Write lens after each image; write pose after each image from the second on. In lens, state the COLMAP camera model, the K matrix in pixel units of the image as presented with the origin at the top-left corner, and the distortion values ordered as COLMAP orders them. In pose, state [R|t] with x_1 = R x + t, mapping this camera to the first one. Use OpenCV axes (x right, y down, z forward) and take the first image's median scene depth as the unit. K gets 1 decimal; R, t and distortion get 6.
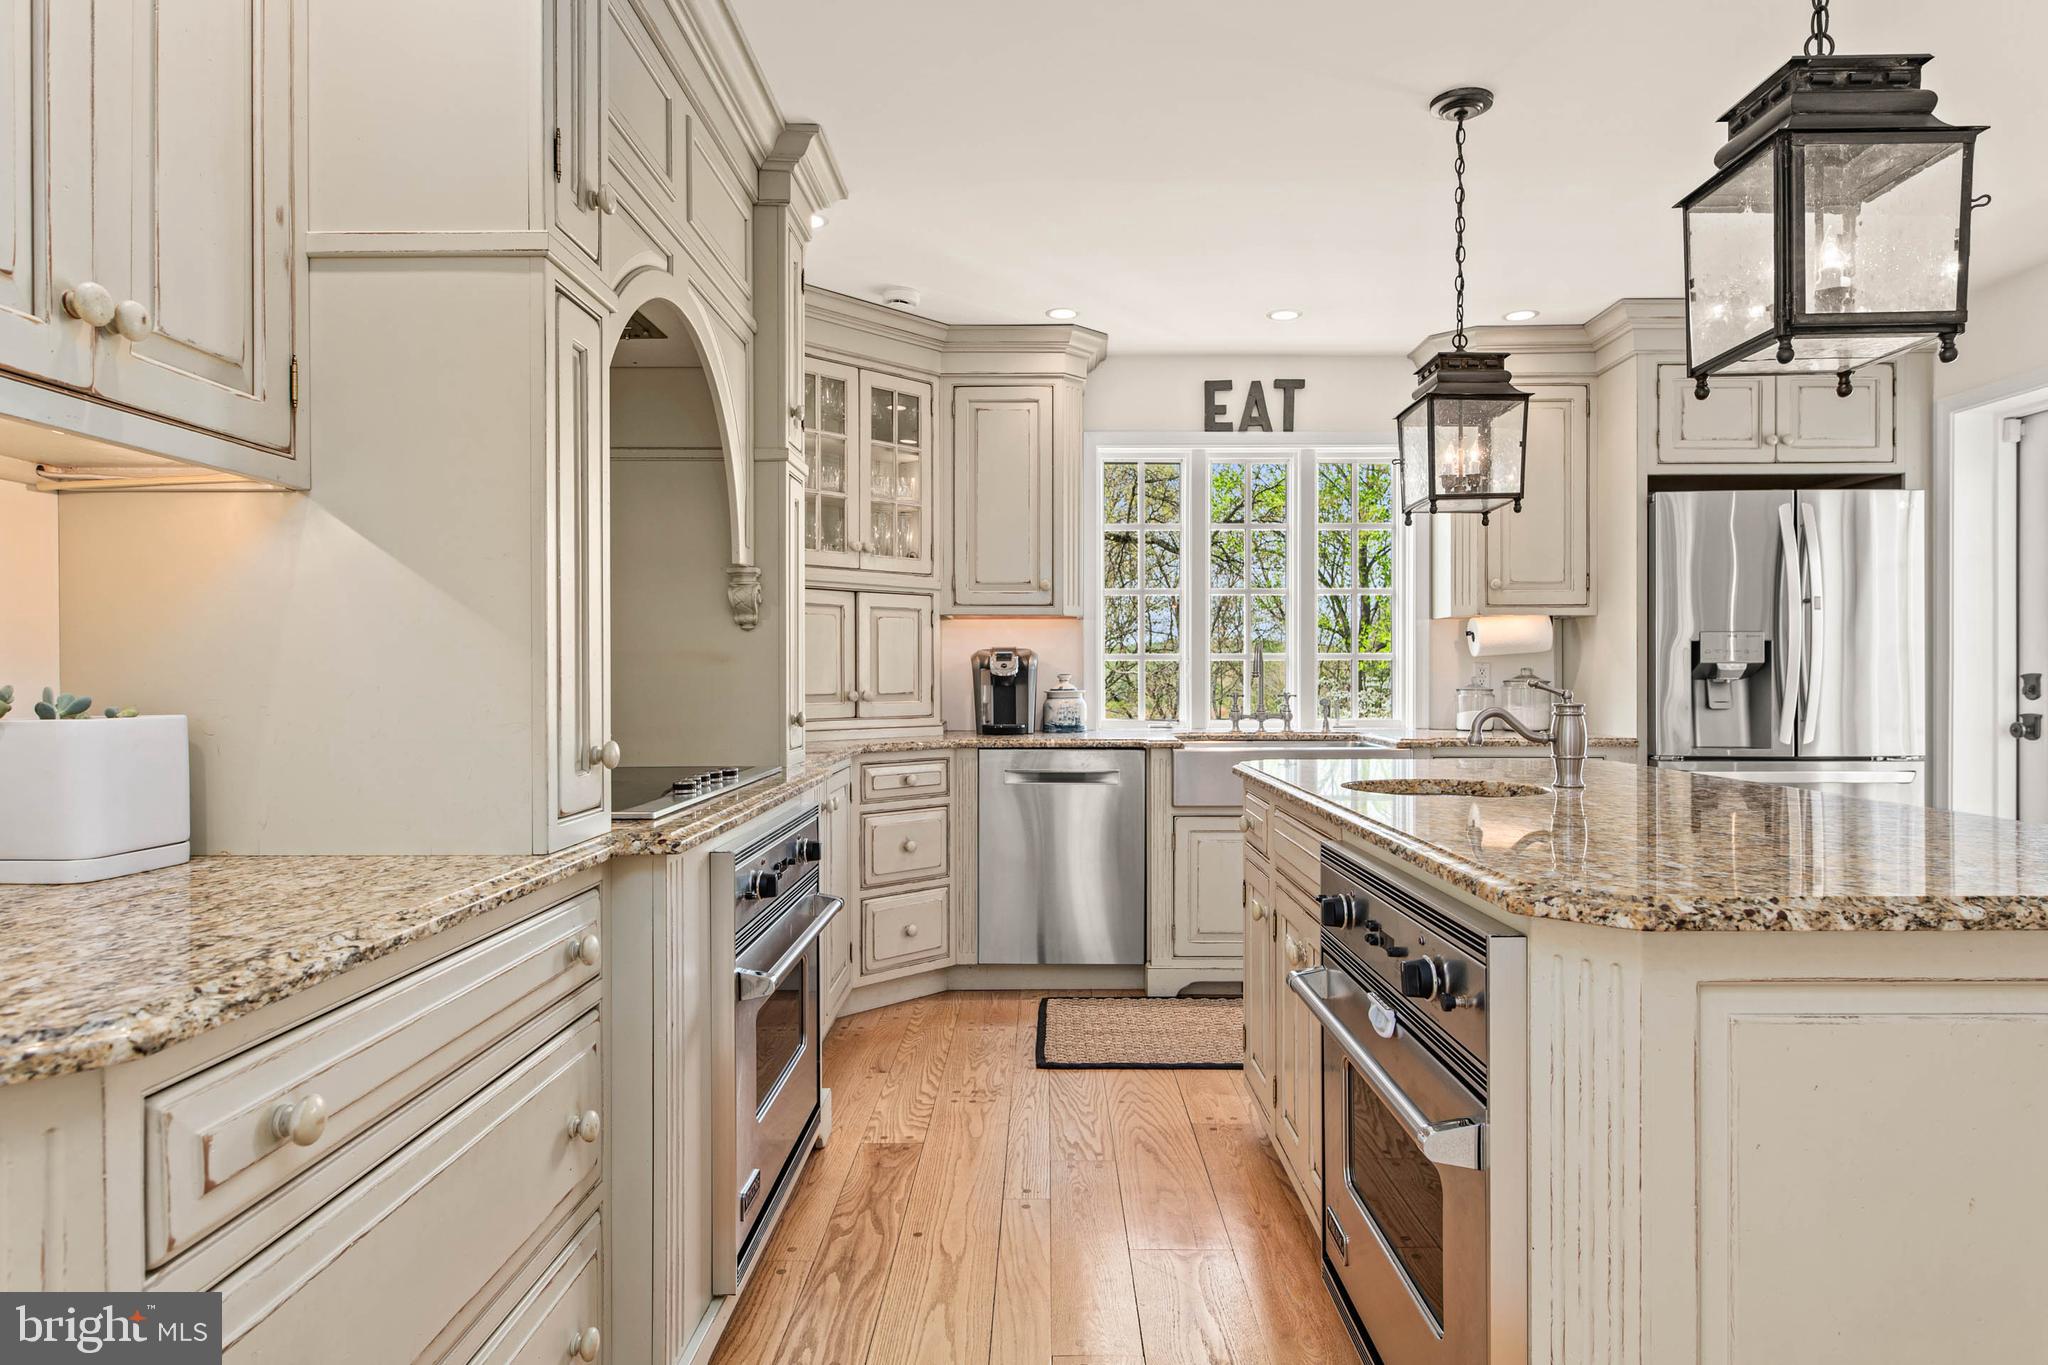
lens RADIAL K [[1179.6, 0, 1024.9], [0, 1179.6, 681.8], [0, 0, 1]] dist [-0.003454, 0.000401]
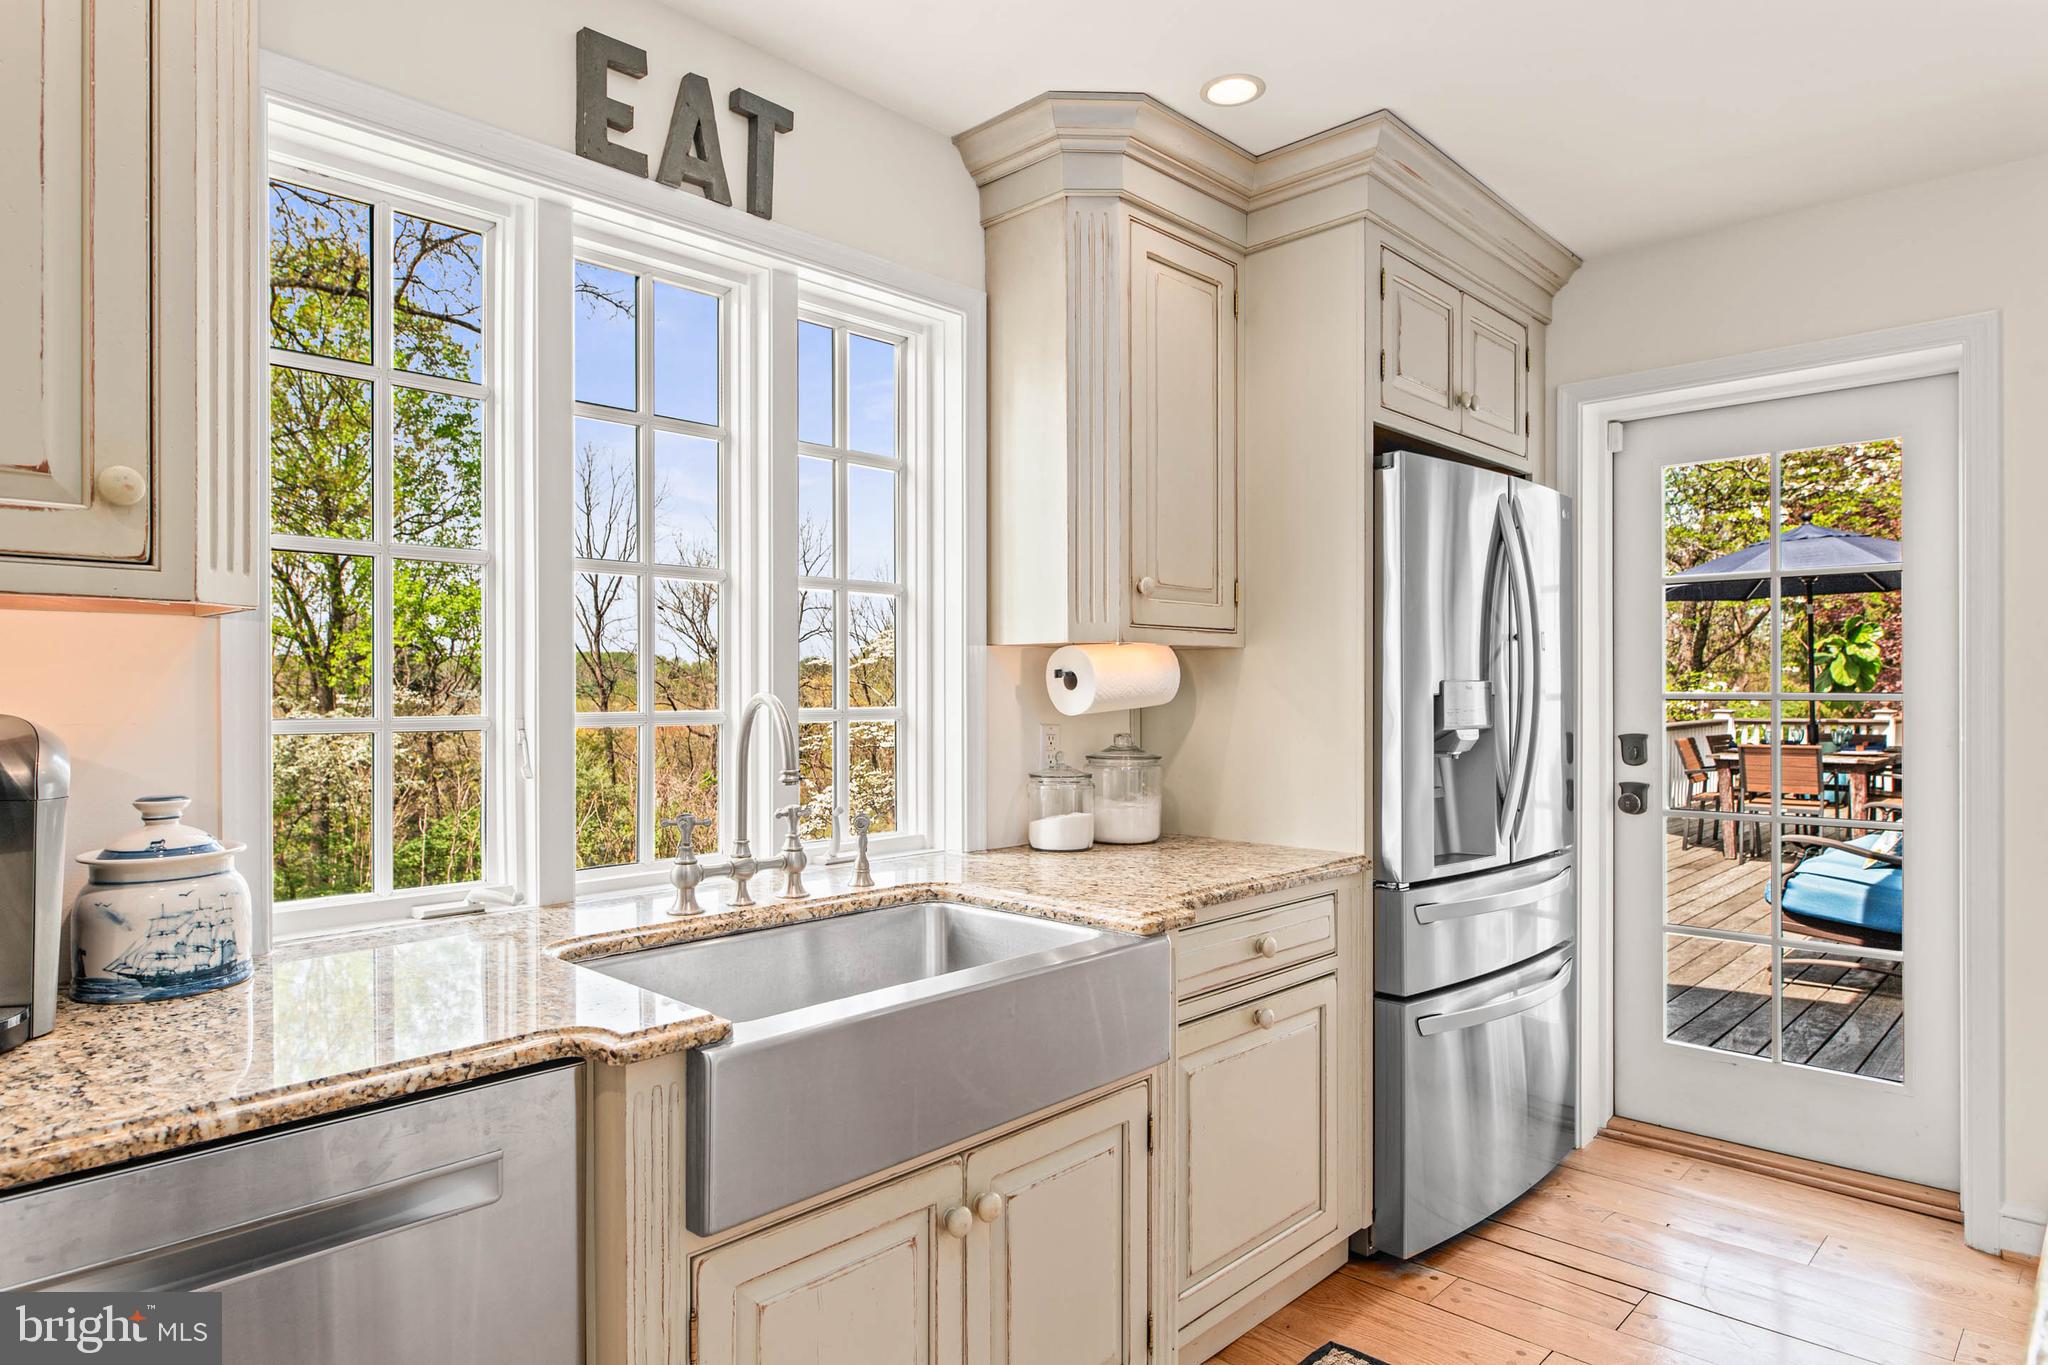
lens RADIAL K [[1179.6, 0, 1021.1], [0, 1179.6, 695.3], [0, 0, 1]] dist [-0.003454, 0.000401]
pose [[0.678870, -0.004881, 0.734242, -0.039122], [0.002965, 0.999988, 0.003907, -0.033110], [-0.734253, -0.000475, 0.678876, 0.637459]]
